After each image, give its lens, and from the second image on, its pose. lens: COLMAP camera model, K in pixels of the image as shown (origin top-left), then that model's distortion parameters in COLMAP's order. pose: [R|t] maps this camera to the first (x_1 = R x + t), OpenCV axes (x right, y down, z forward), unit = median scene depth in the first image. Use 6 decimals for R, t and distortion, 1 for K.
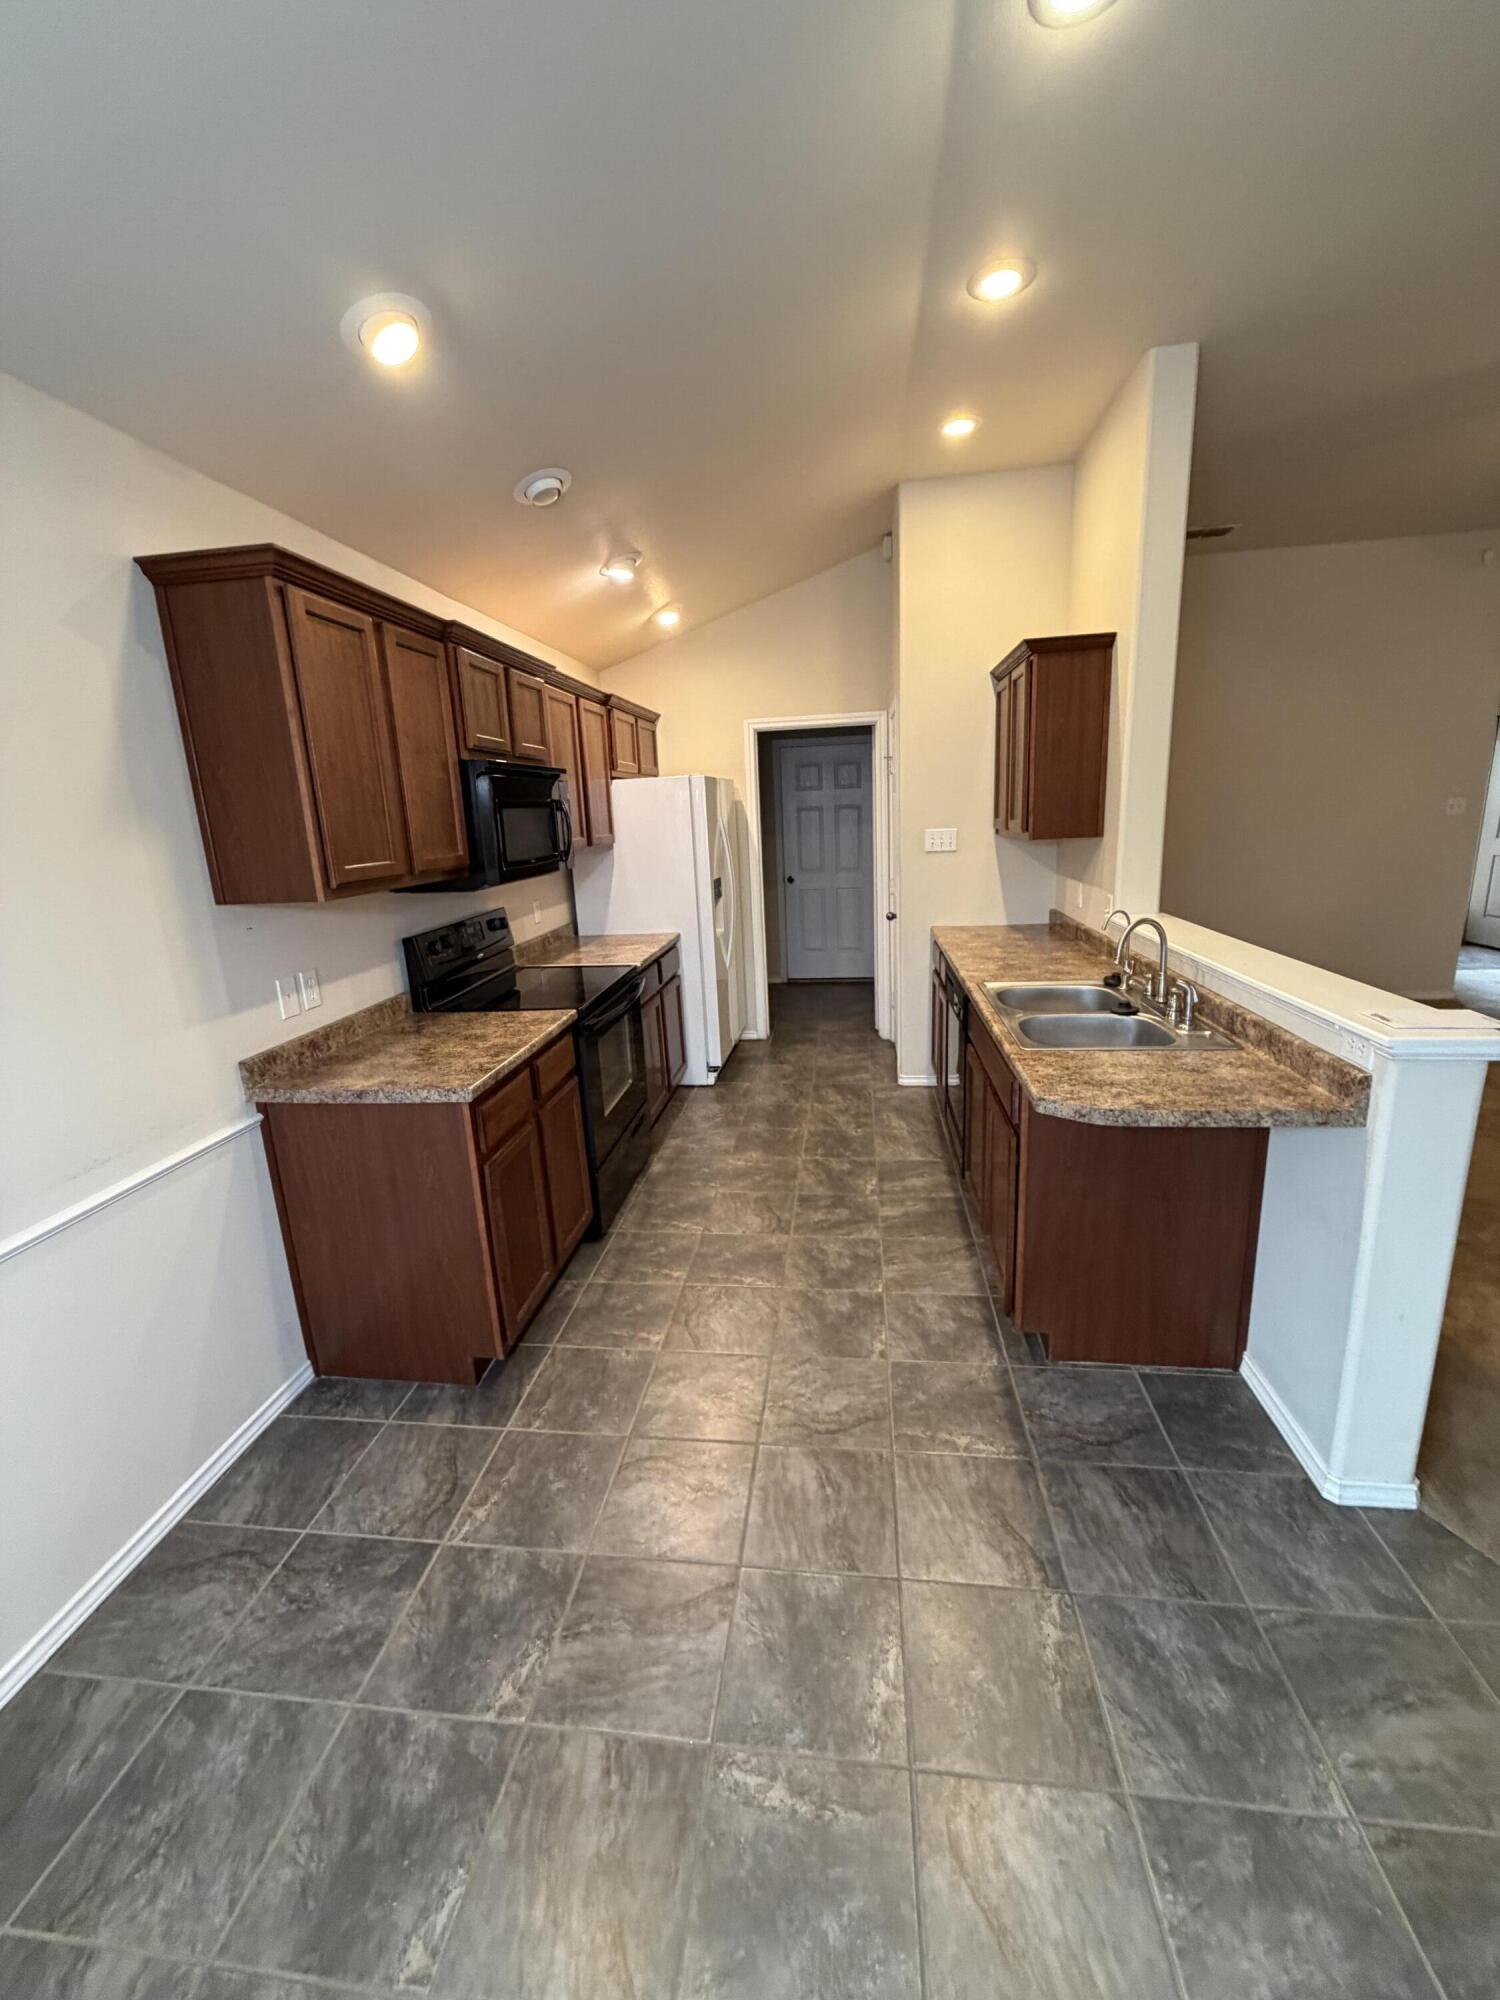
lens RADIAL K [[798.5, 0, 752.5], [0, 798.5, 997.6], [0, 0, 1]] dist [0.002669, -0.000467]
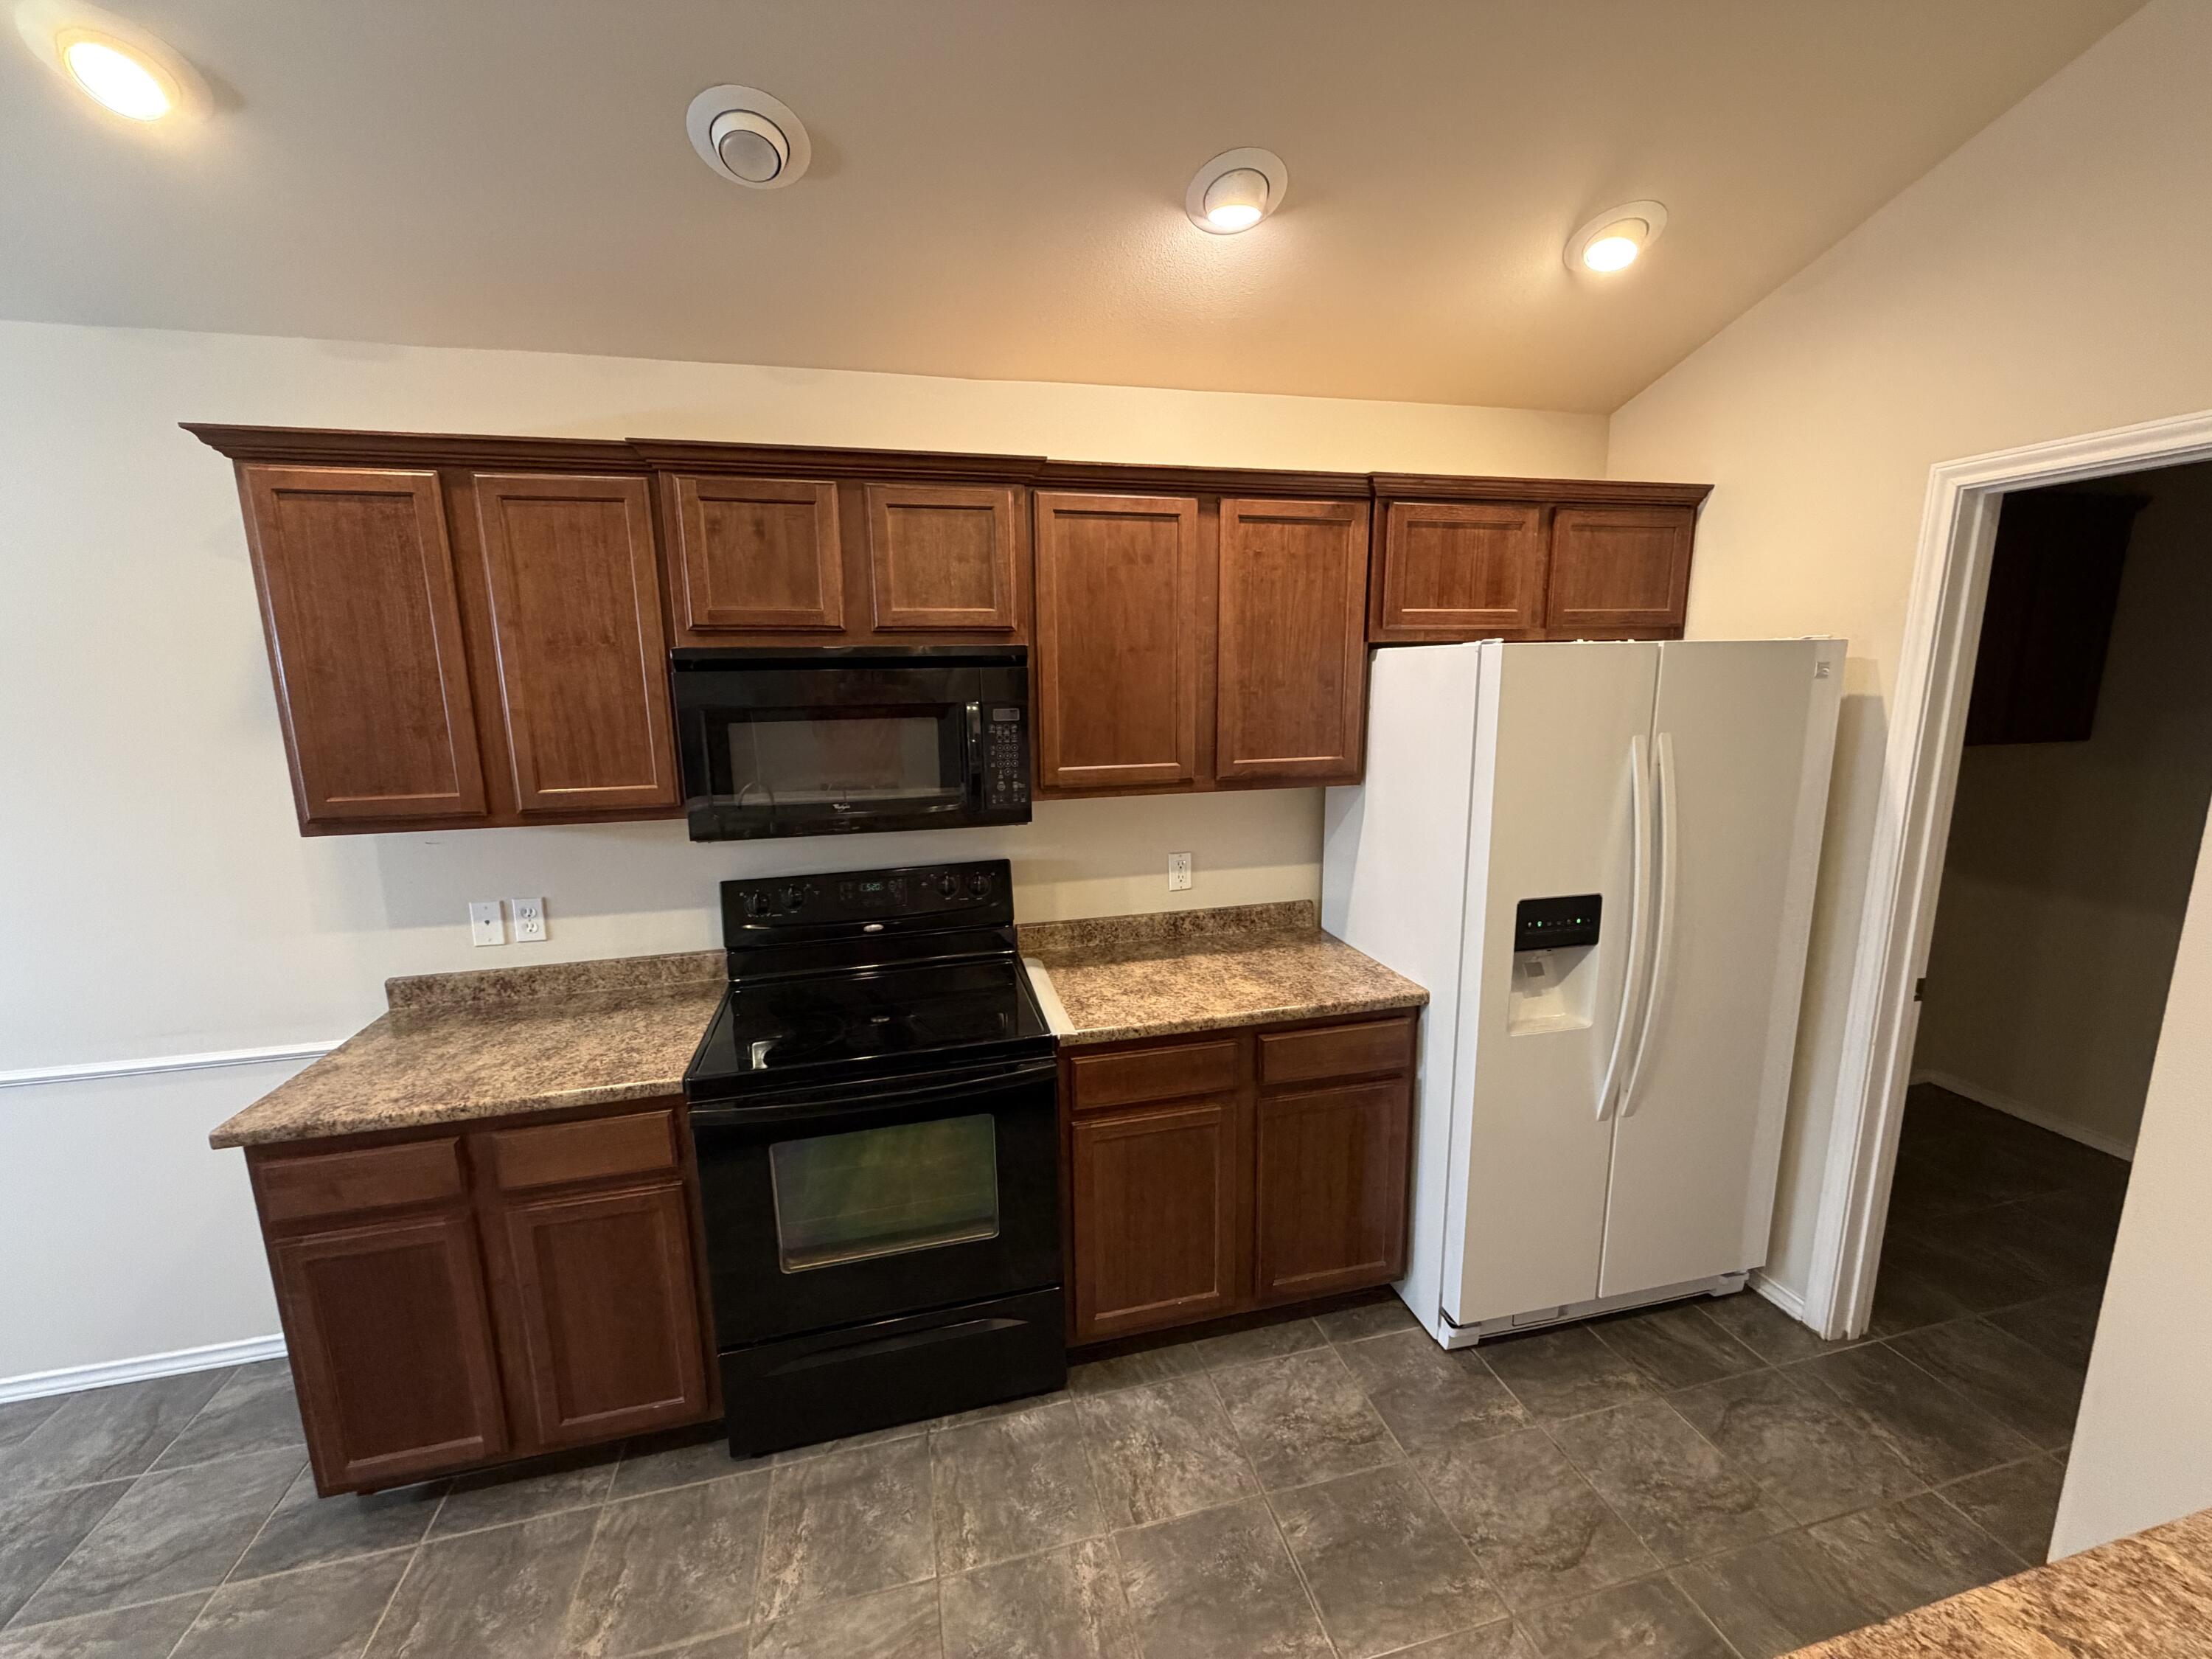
lens RADIAL K [[883.1, 0, 1103.8], [0, 883.1, 831.9], [0, 0, 1]] dist [0.002669, -0.000467]
pose [[0.358051, 0.204063, -0.911130, 0.424214], [-0.215461, 0.967546, 0.132027, -0.298845], [0.908502, 0.149041, 0.390398, 0.977885]]
